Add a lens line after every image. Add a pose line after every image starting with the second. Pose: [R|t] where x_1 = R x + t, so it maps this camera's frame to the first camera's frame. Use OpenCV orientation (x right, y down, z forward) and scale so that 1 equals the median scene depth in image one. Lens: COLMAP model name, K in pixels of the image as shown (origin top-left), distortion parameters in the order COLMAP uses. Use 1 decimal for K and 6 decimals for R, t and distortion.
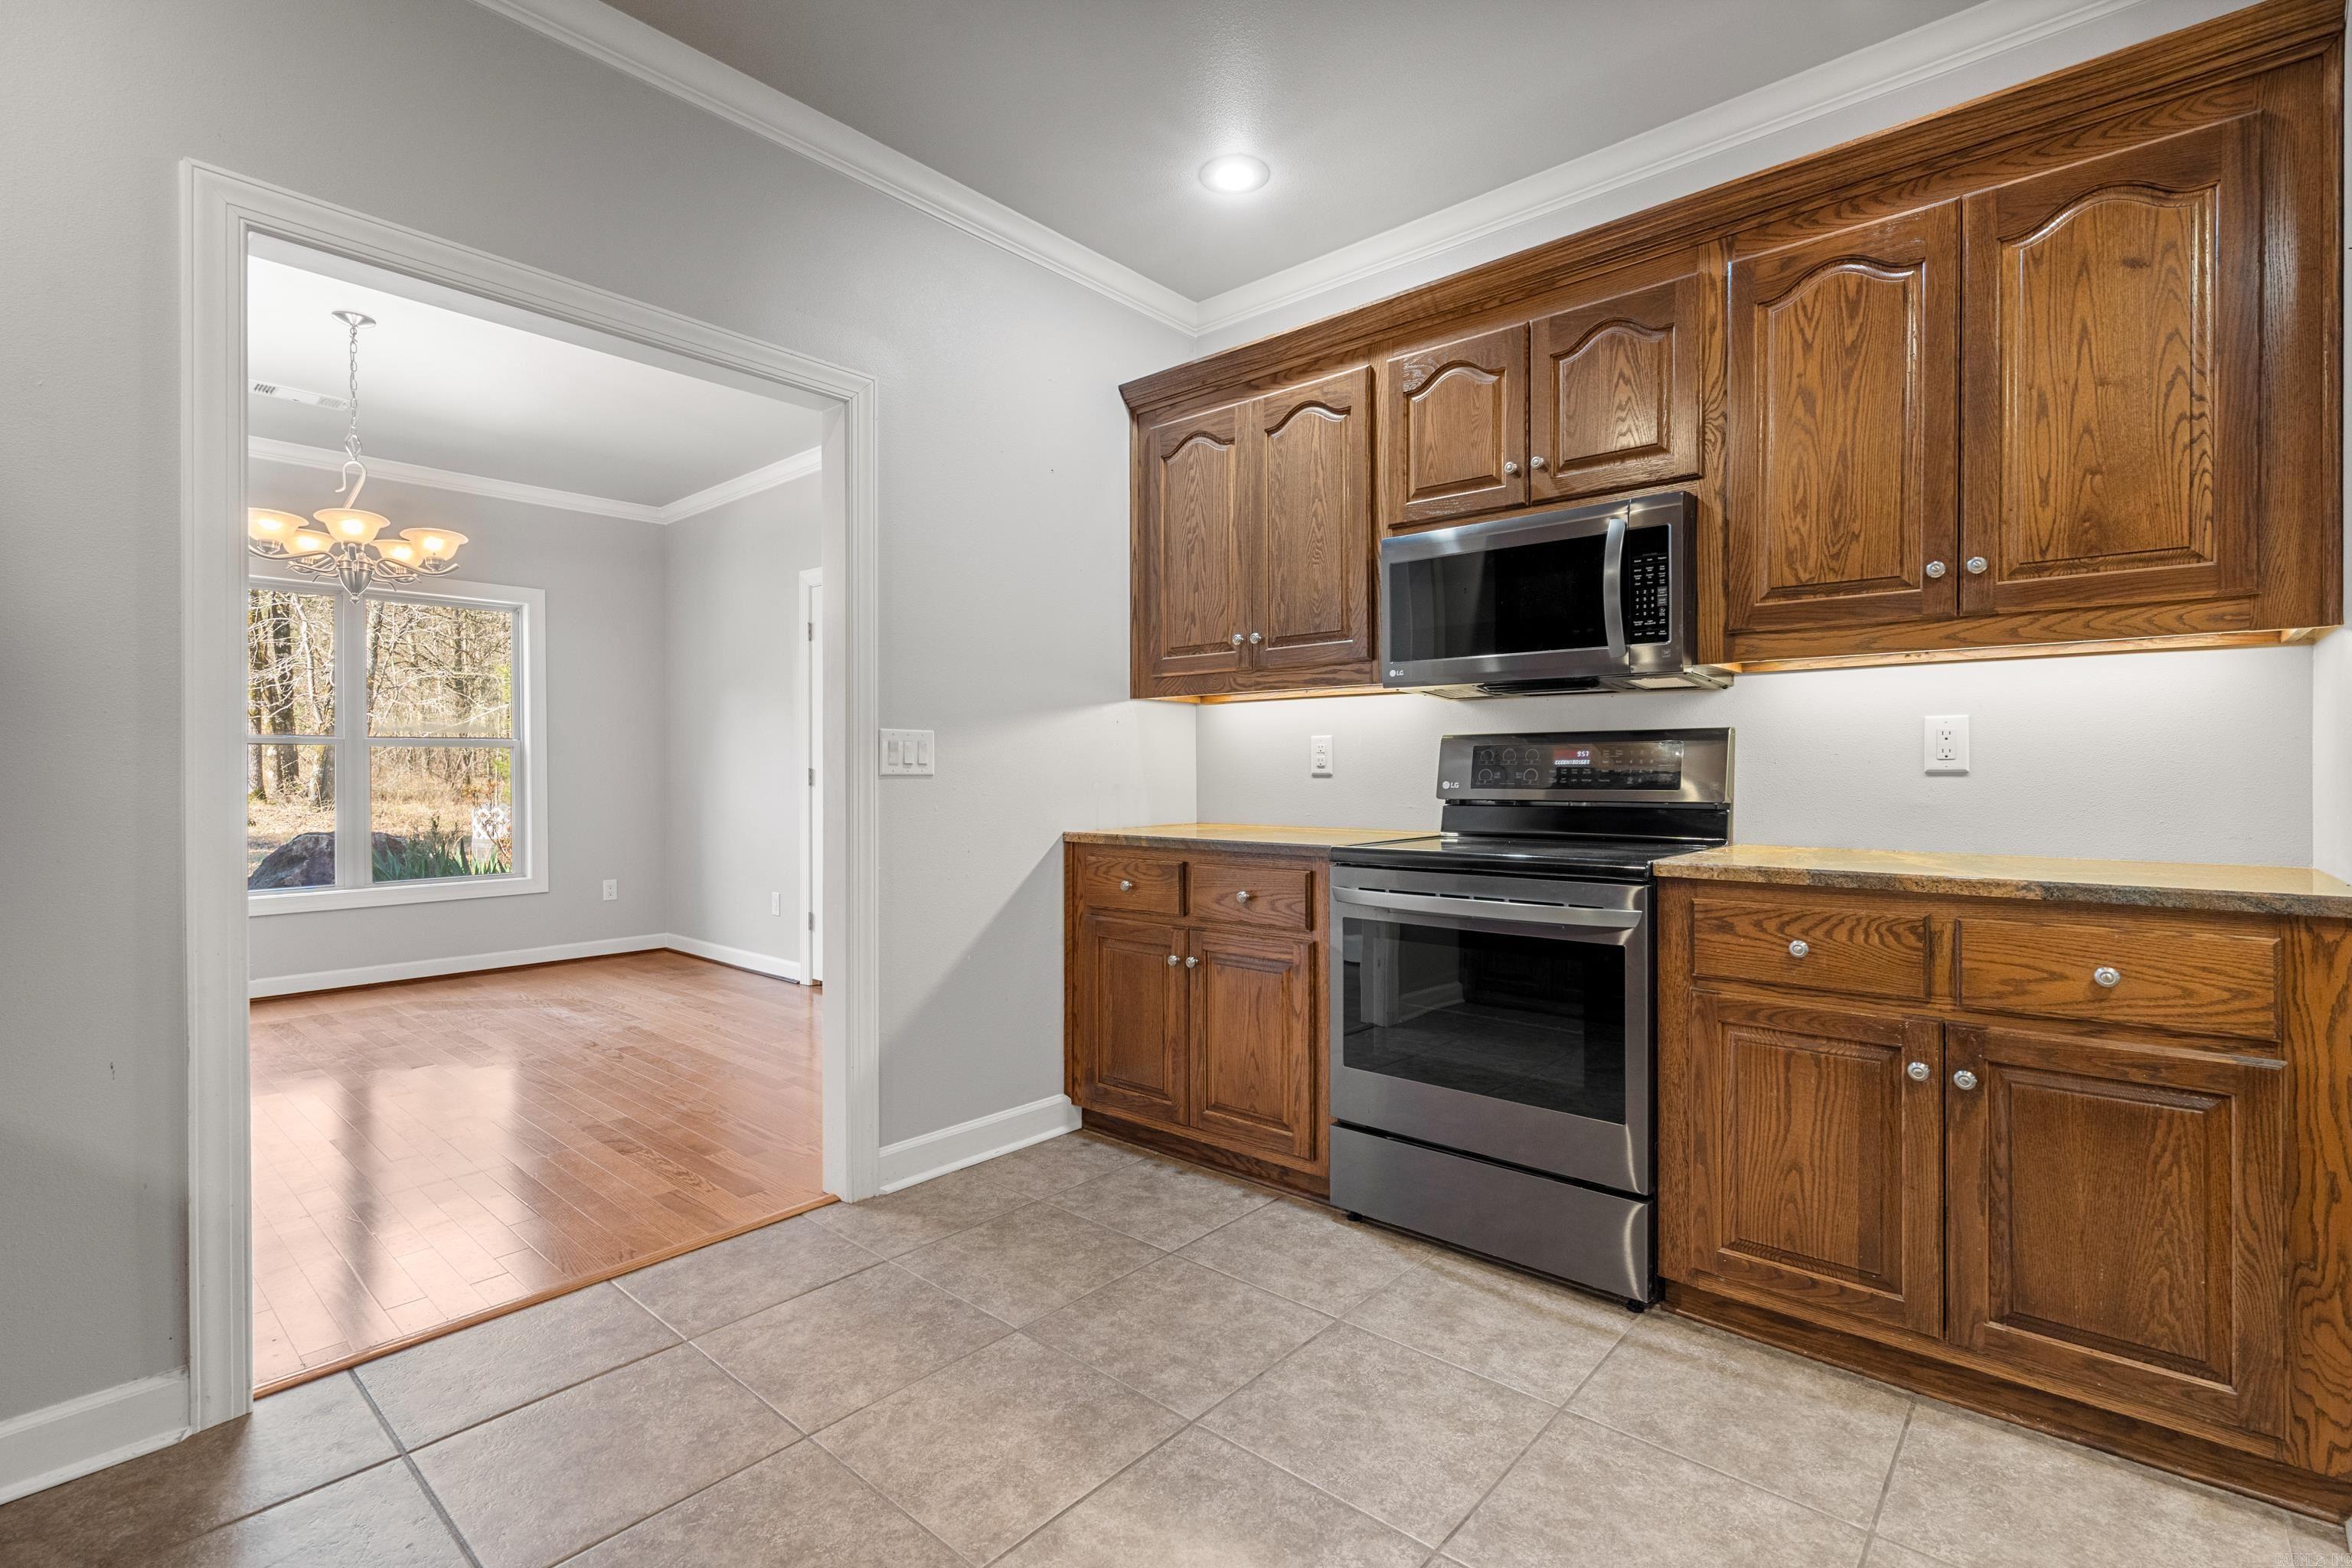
lens RADIAL K [[1065.8, 0, 1164.3], [0, 1065.8, 774.0], [0, 0, 1]] dist [-0.003265, 0.000135]
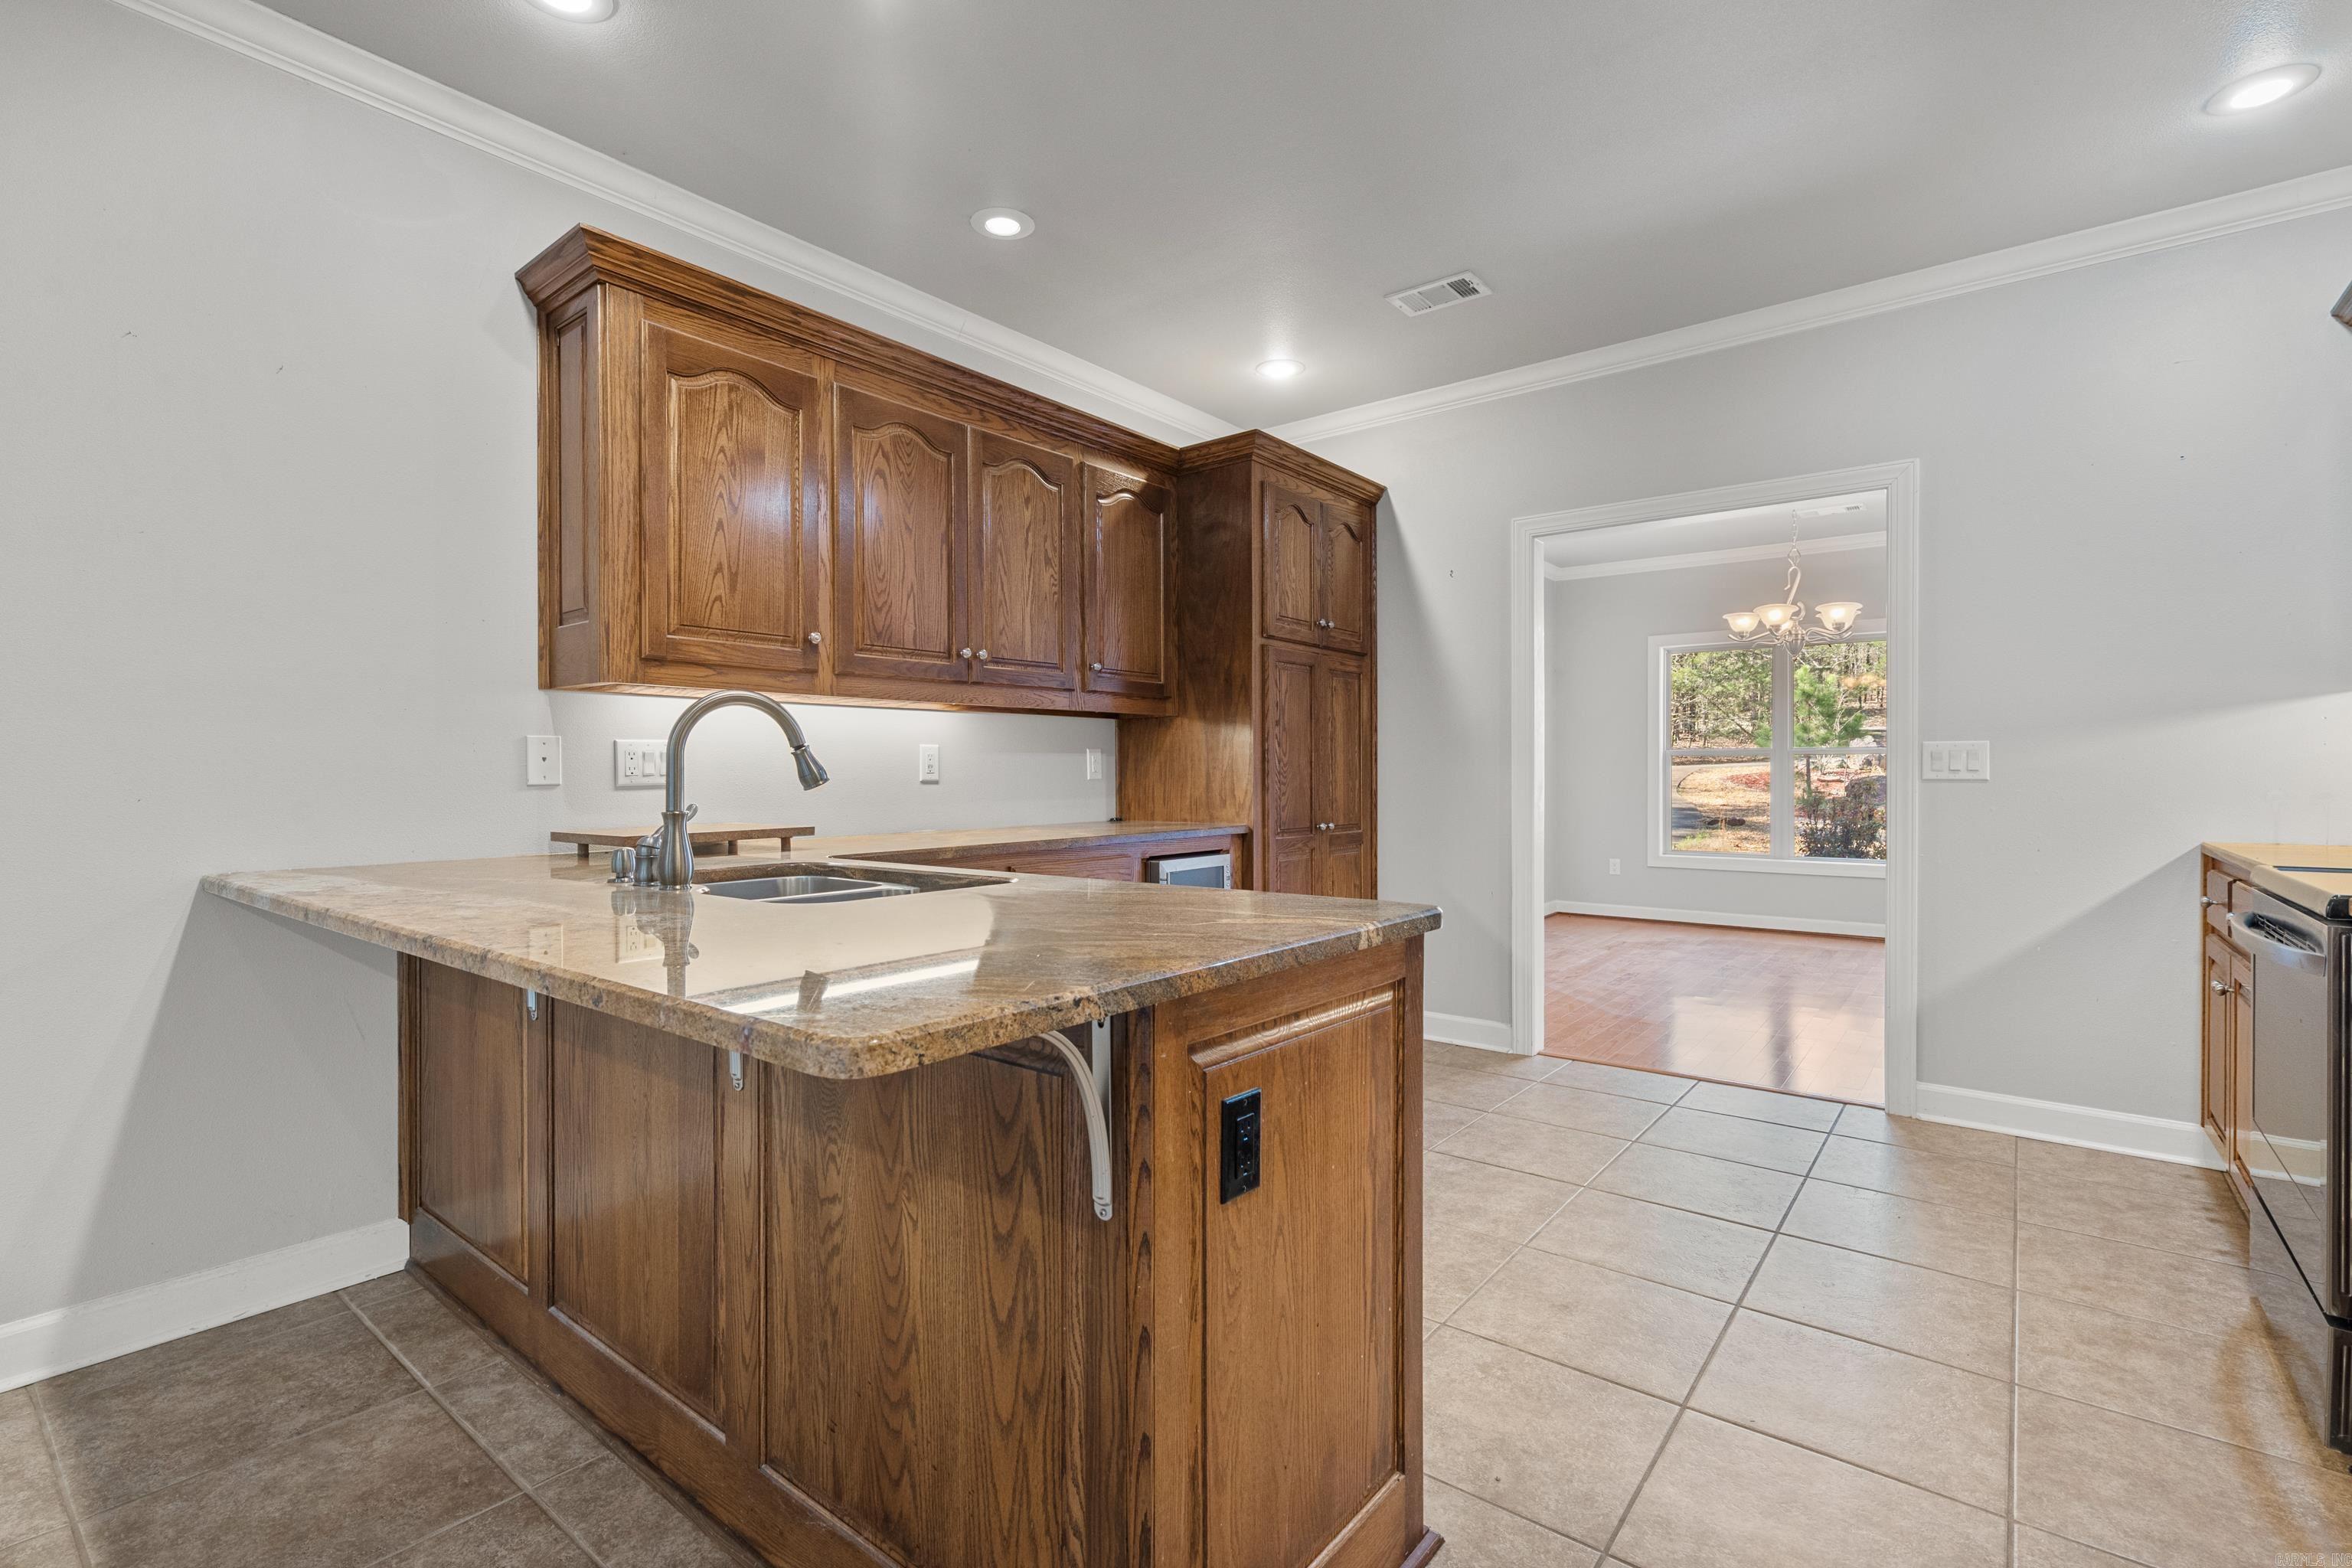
lens RADIAL K [[1067.4, 0, 1176.0], [0, 1067.4, 784.0], [0, 0, 1]] dist [-0.005451, 0.001555]
pose [[0.052898, 0.012024, -0.998528, 0.920679], [-0.001468, 0.999927, 0.011963, -0.007269], [0.998599, 0.000833, 0.052912, 0.074057]]
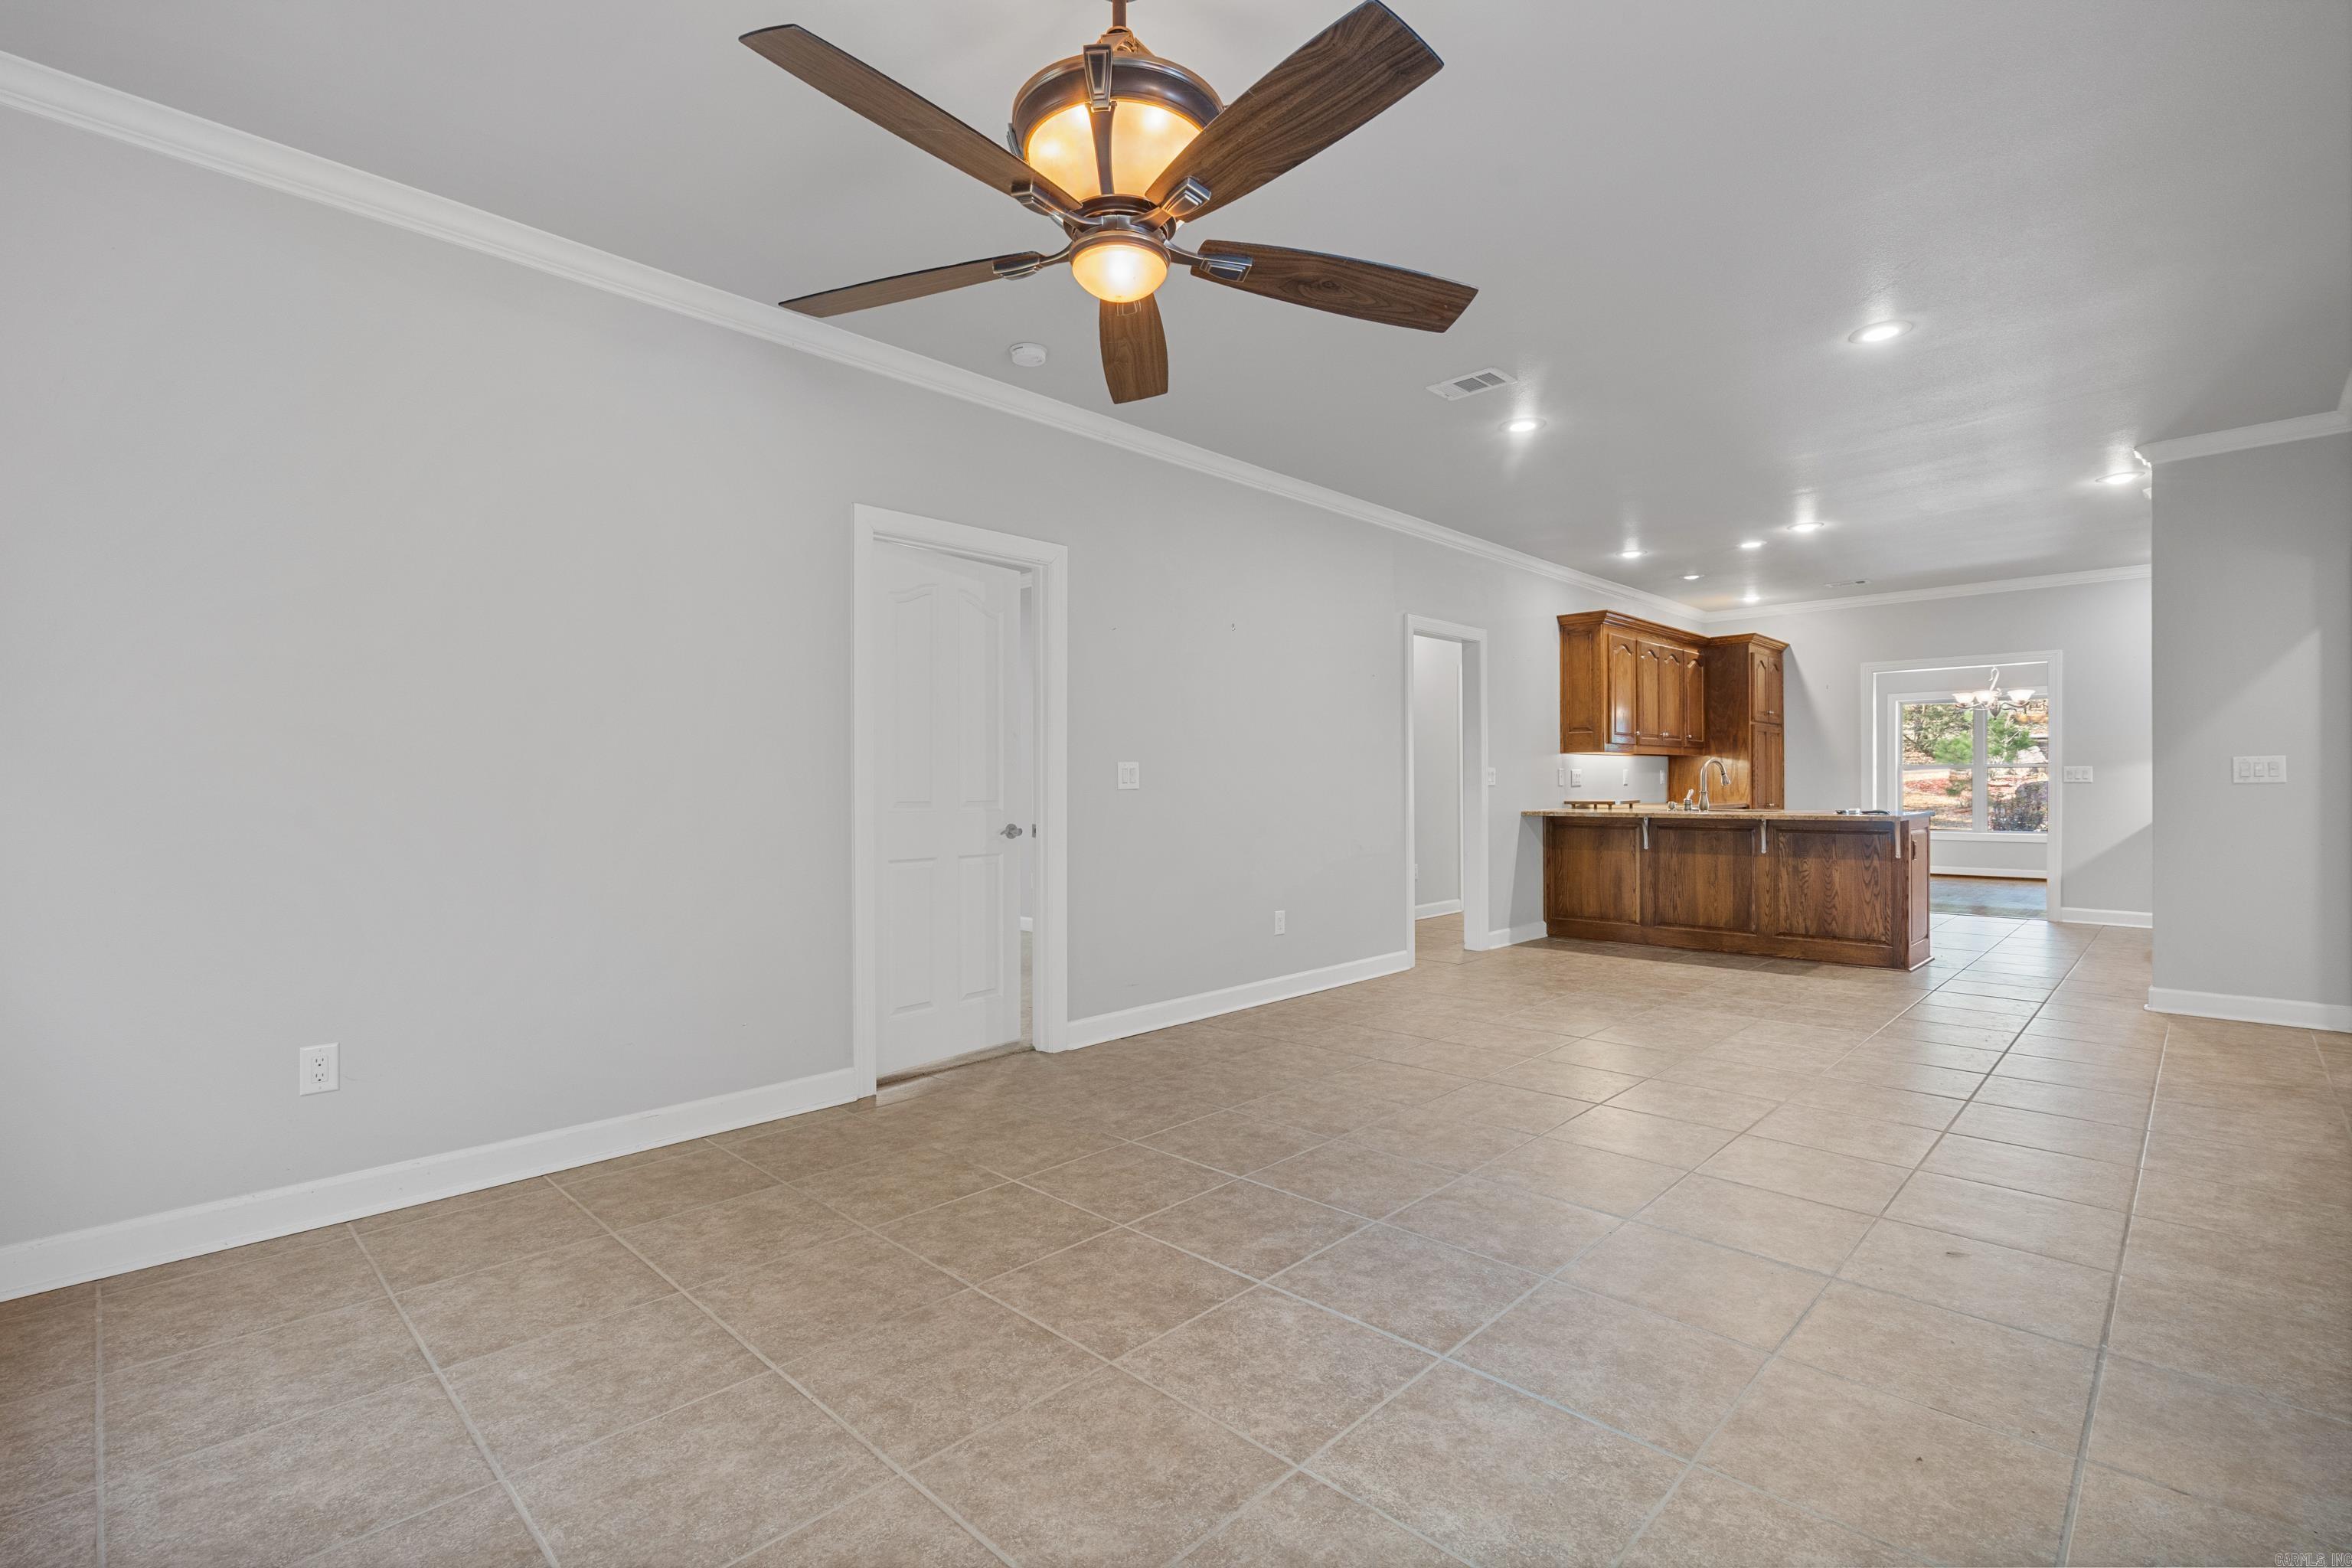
lens RADIAL K [[1063.8, 0, 1173.2], [0, 1063.8, 791.8], [0, 0, 1]] dist [-0.002733, 0.000685]
pose [[-0.051068, 0.011753, -0.998626, 2.846353], [0.002097, 0.999930, 0.011661, -0.012902], [0.998693, -0.001499, -0.051089, -1.345000]]
